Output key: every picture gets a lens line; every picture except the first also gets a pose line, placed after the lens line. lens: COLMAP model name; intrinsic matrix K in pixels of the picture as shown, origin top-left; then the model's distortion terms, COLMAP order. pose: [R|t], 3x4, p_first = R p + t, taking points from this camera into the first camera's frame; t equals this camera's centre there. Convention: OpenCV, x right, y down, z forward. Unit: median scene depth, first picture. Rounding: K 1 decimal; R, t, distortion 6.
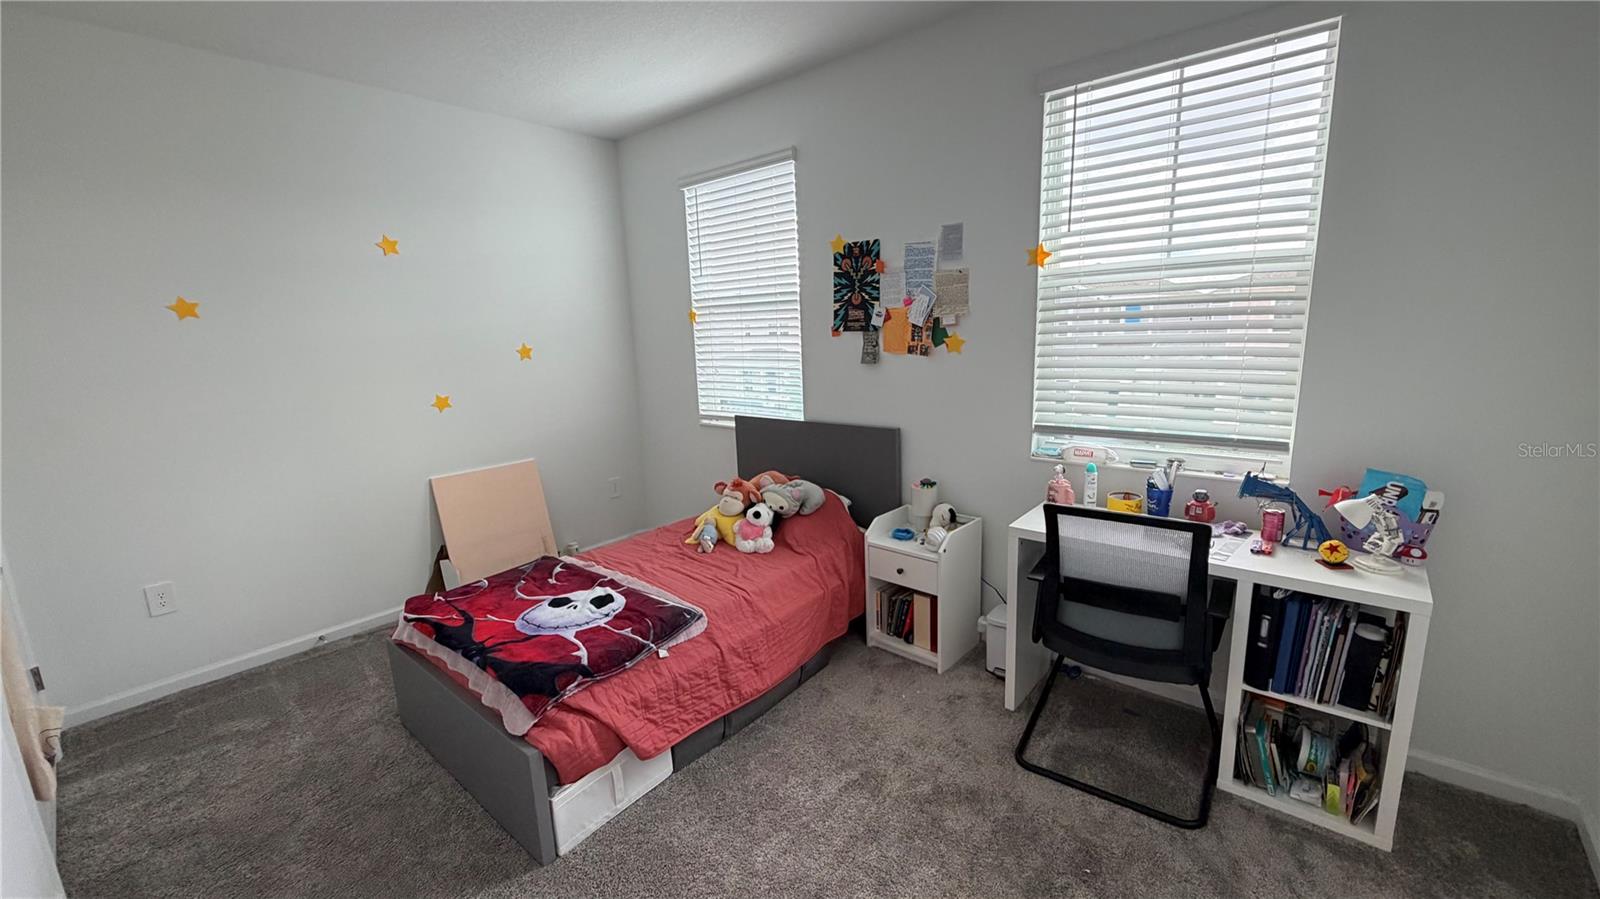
lens RADIAL K [[636.8, 0, 801.9], [0, 636.8, 453.3], [0, 0, 1]] dist [-0.000451, 0.000015]
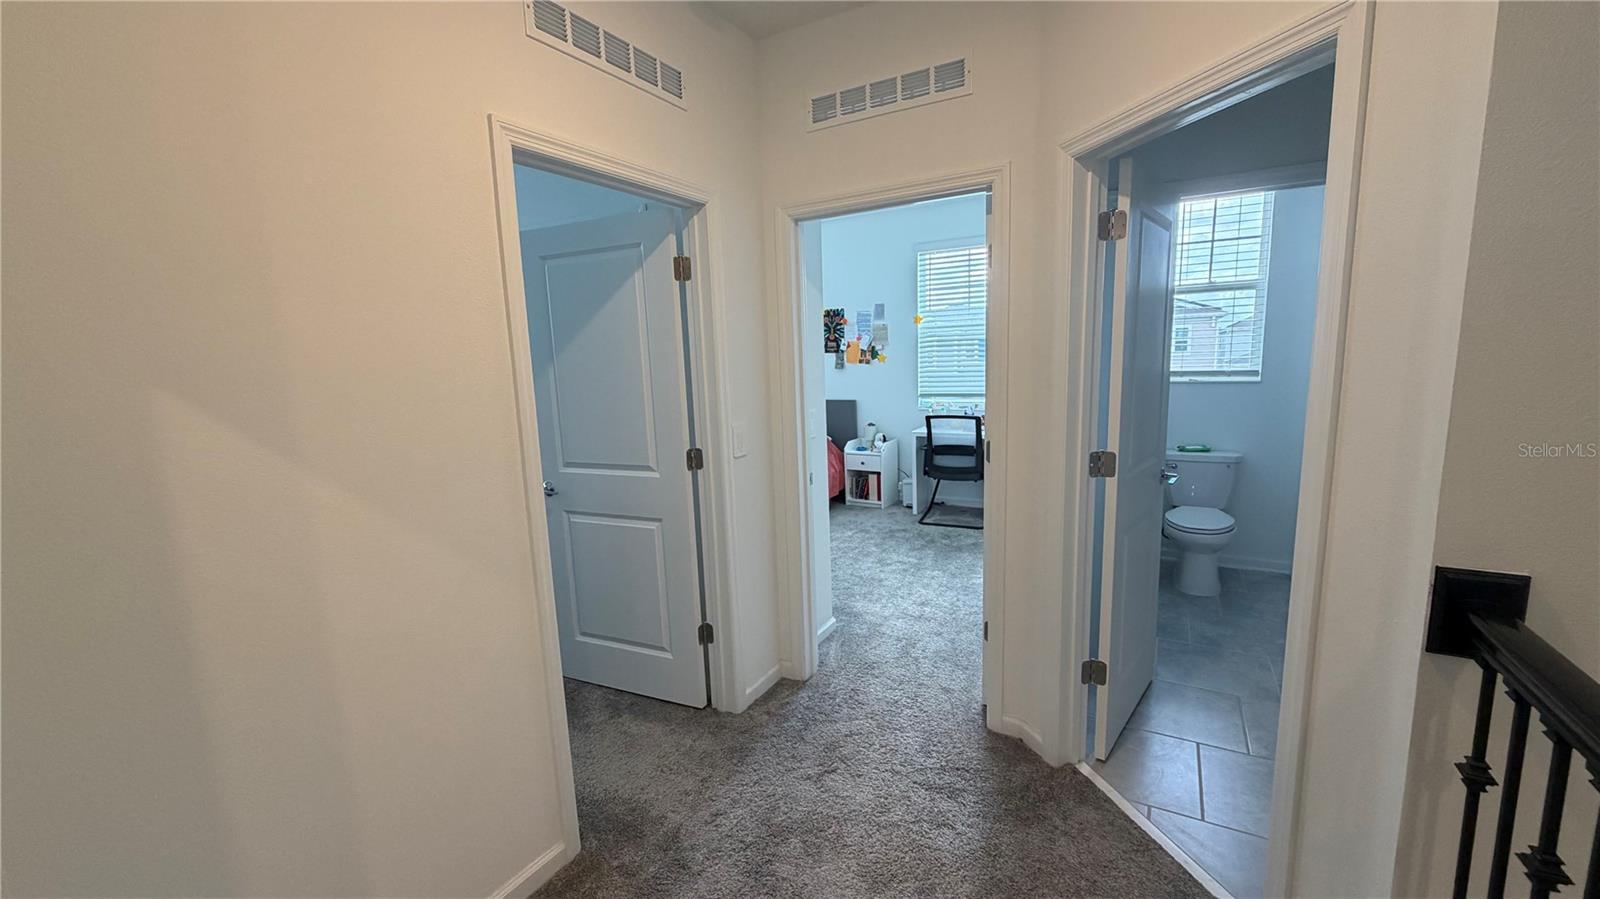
lens RADIAL K [[636.8, 0, 795.0], [0, 636.8, 439.7], [0, 0, 1]] dist [-0.000451, 0.000015]
pose [[0.985073, -0.025395, 0.170252, -0.418118], [0.035489, 0.997771, -0.056512, 0.211604], [-0.168438, 0.061711, 0.983779, -1.038260]]
